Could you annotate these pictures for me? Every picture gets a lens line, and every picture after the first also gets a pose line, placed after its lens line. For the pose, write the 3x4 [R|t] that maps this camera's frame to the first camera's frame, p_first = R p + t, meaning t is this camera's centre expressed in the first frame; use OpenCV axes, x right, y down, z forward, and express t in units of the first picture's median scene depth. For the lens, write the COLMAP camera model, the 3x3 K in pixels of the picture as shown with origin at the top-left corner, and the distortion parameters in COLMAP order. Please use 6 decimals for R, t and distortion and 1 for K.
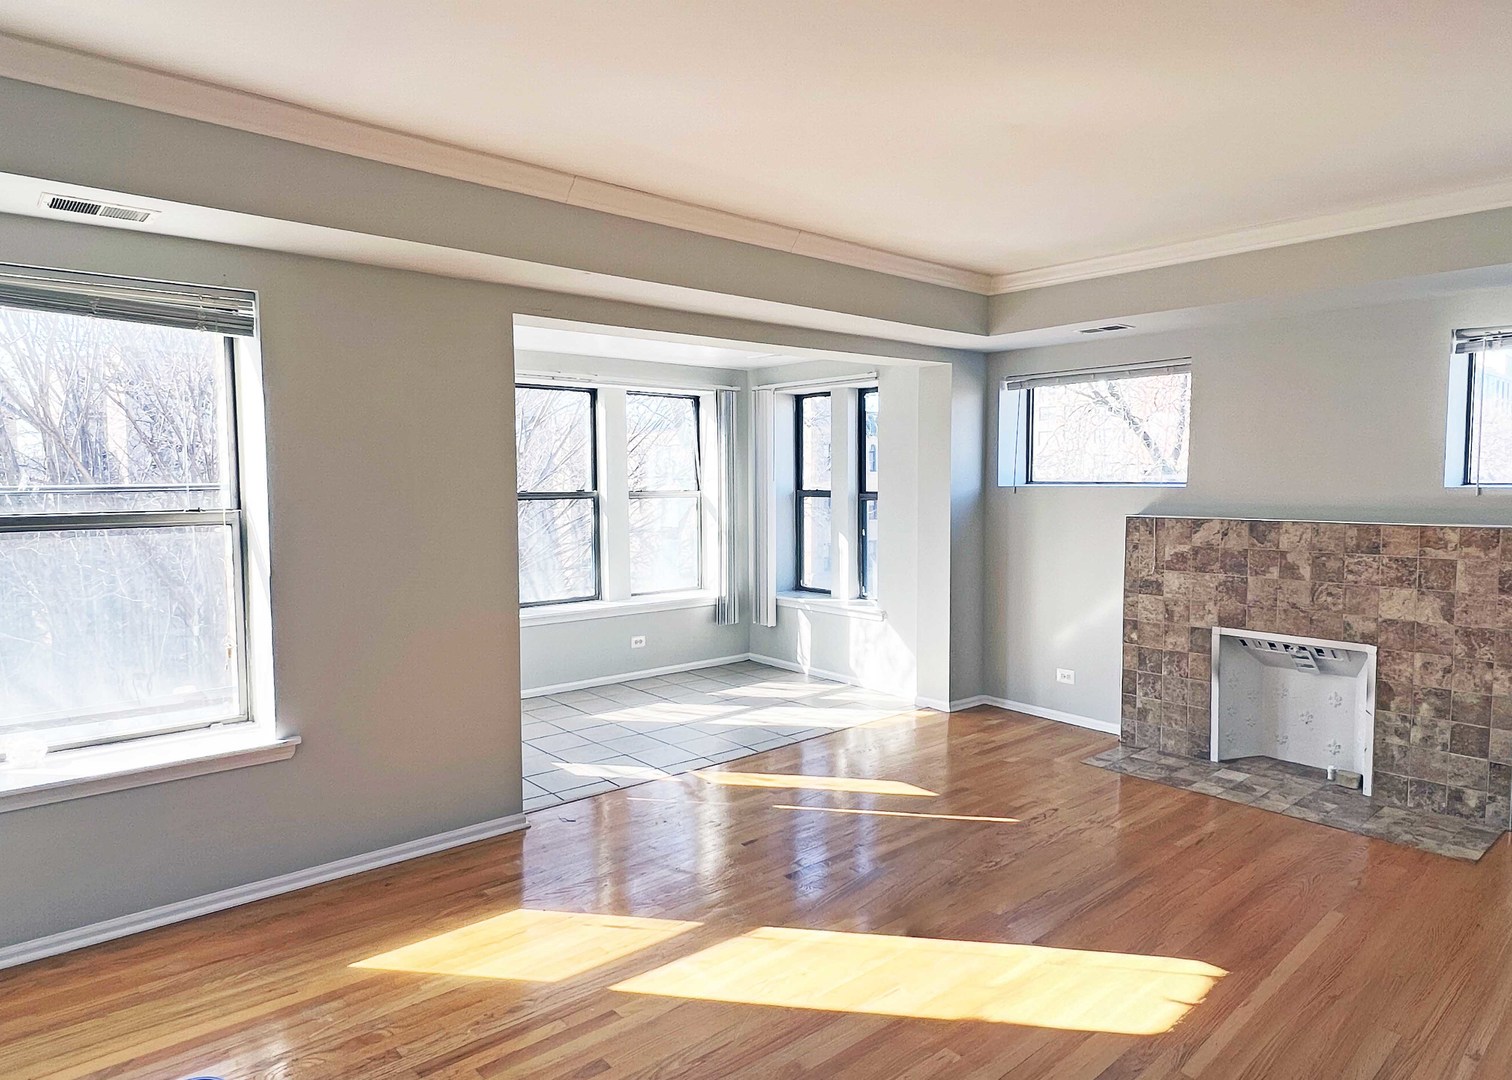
lens RADIAL K [[925.5, 0, 762.2], [0, 925.5, 531.8], [0, 0, 1]] dist [0.003390, 0.000158]
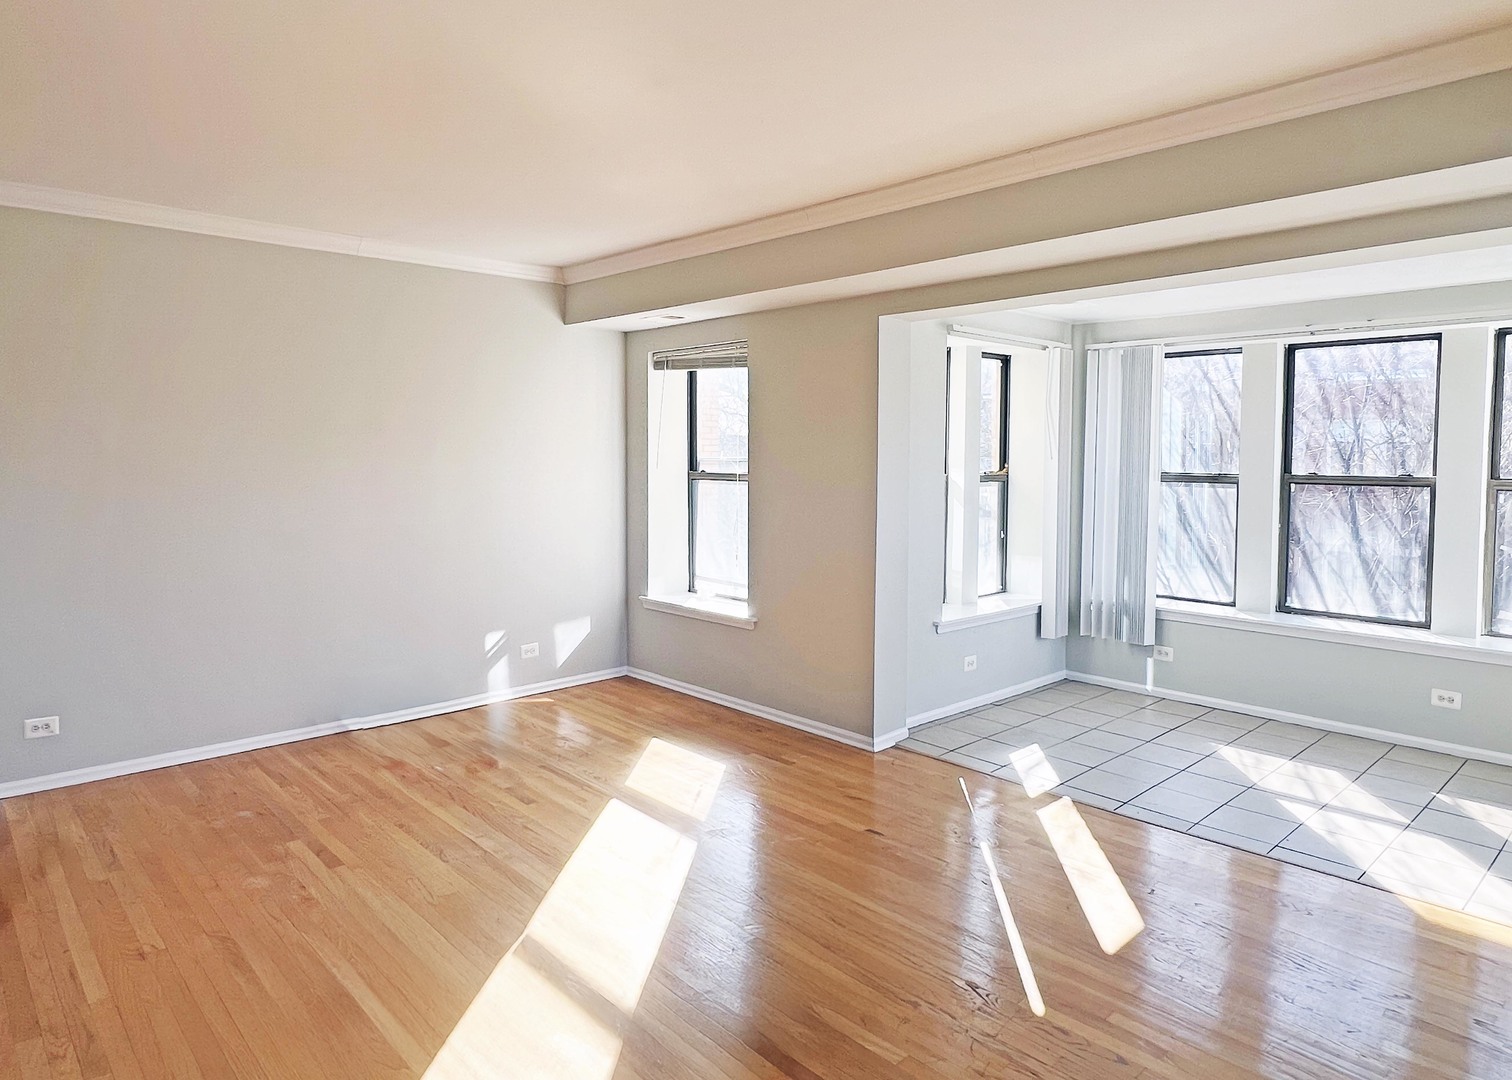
lens RADIAL K [[925.5, 0, 762.2], [0, 925.5, 531.8], [0, 0, 1]] dist [0.003390, 0.000158]
pose [[0.039939, 0.093195, -0.994846, 0.828862], [-0.063527, 0.993863, 0.090553, -0.055074], [0.997181, 0.059583, 0.045615, 0.733070]]
